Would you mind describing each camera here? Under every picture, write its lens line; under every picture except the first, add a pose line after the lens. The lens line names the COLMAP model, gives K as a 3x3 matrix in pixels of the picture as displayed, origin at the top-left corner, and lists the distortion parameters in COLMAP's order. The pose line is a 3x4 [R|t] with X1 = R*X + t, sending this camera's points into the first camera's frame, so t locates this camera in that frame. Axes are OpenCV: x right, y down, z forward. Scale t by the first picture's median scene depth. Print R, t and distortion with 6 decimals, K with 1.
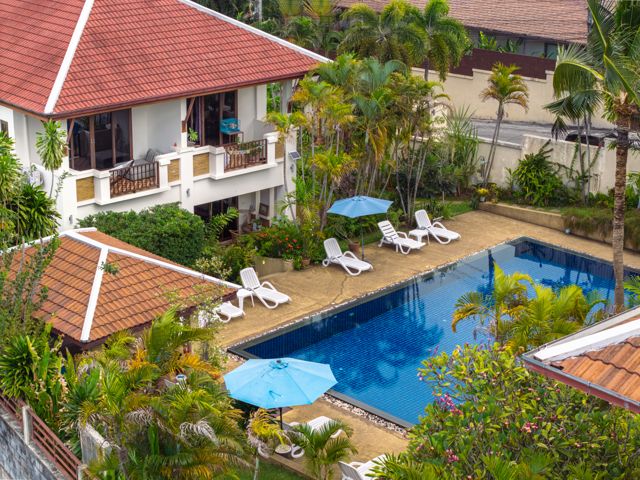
lens RADIAL K [[1298.5, 0, 320.0], [0, 1298.5, 240.0], [0, 0, 1]] dist [-0.174242, -0.023314]
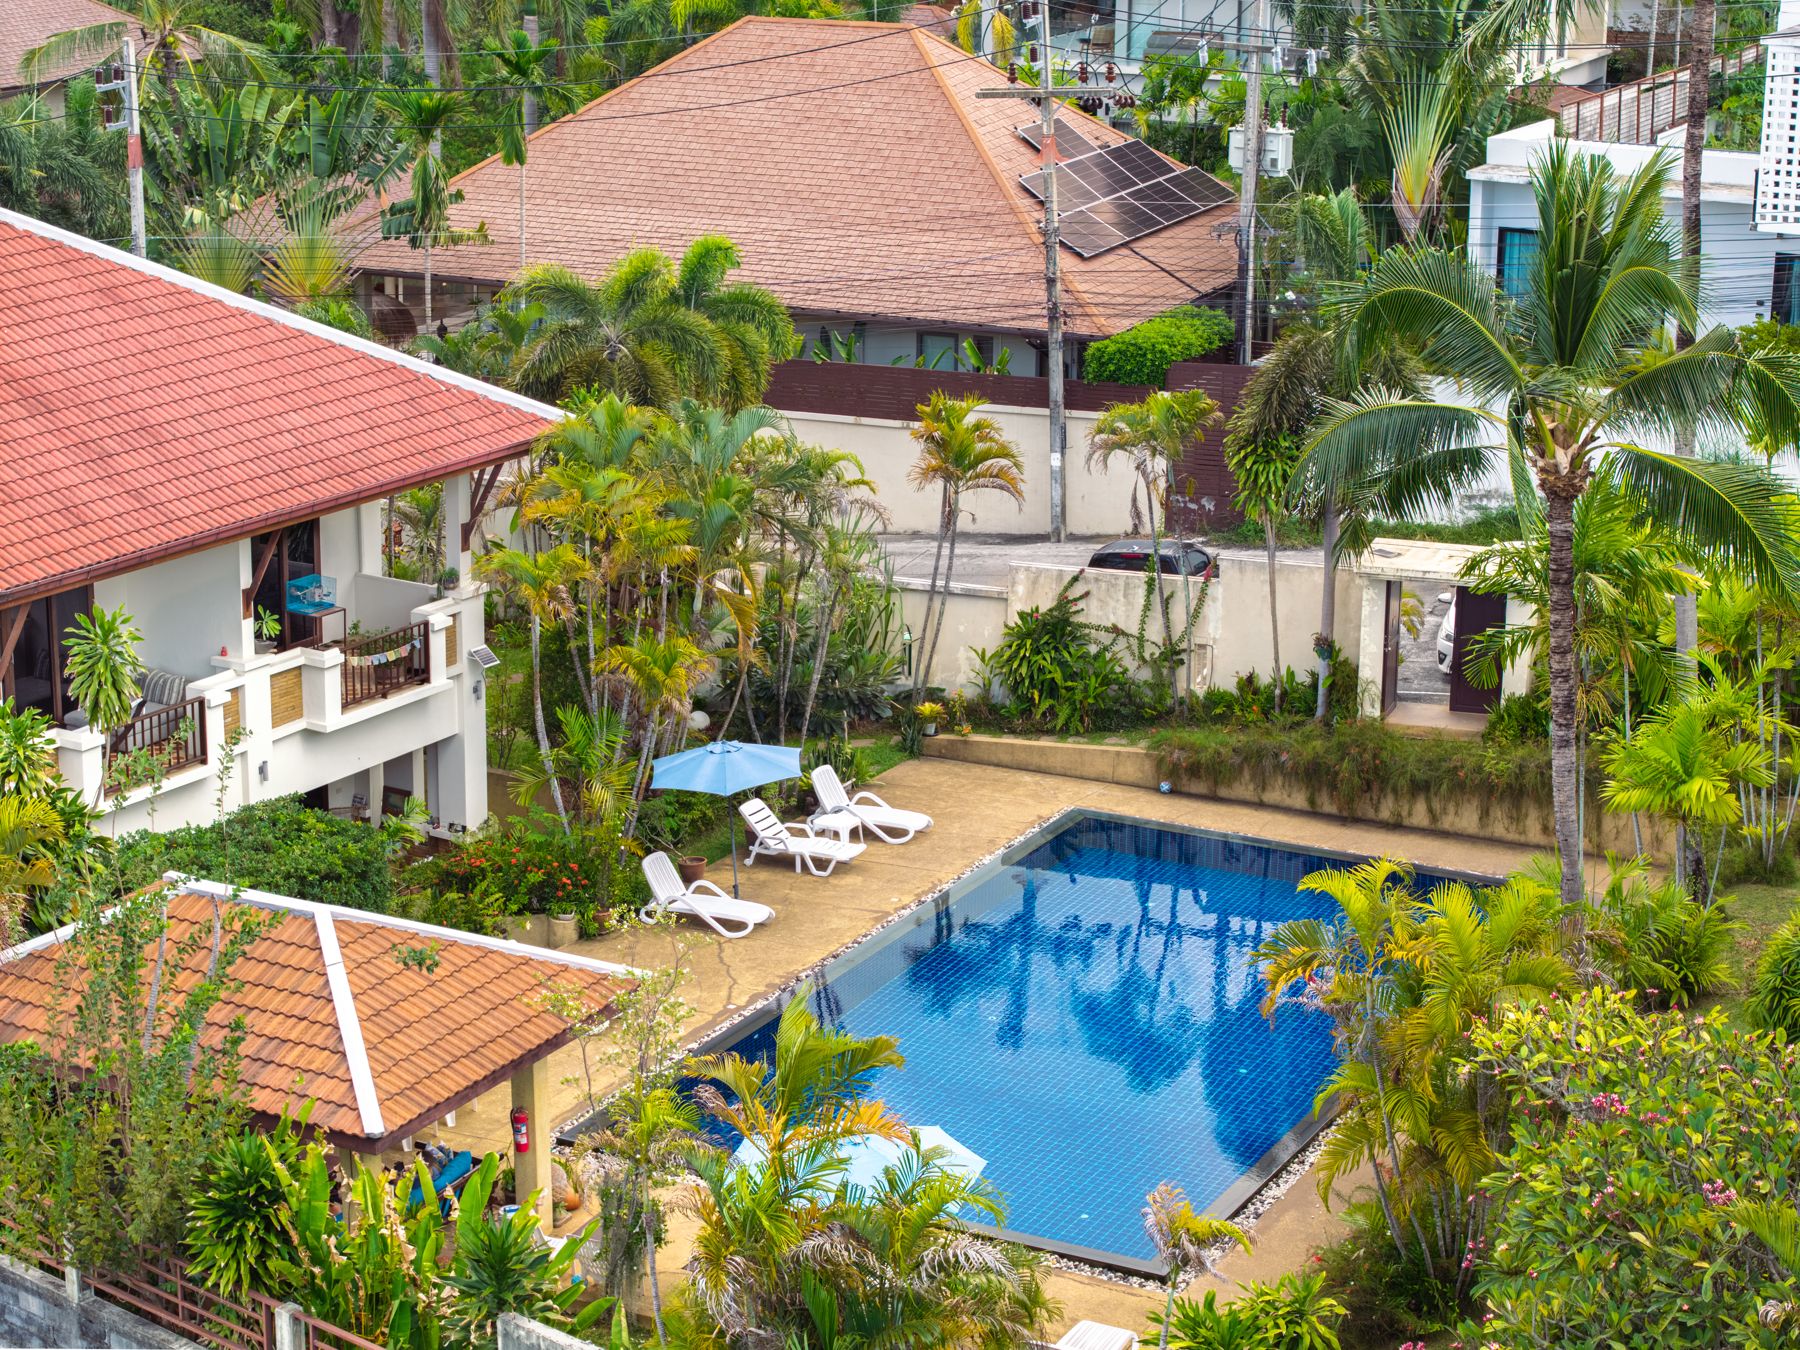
lens RADIAL K [[3652.1, 0, 900.0], [0, 3652.1, 675.0], [0, 0, 1]] dist [-0.174242, -0.023314]
pose [[0.955375, -0.079105, 0.284607, -0.220209], [0.094594, 0.994668, -0.041072, -0.002345], [-0.279840, 0.066161, 0.957764, -0.100865]]
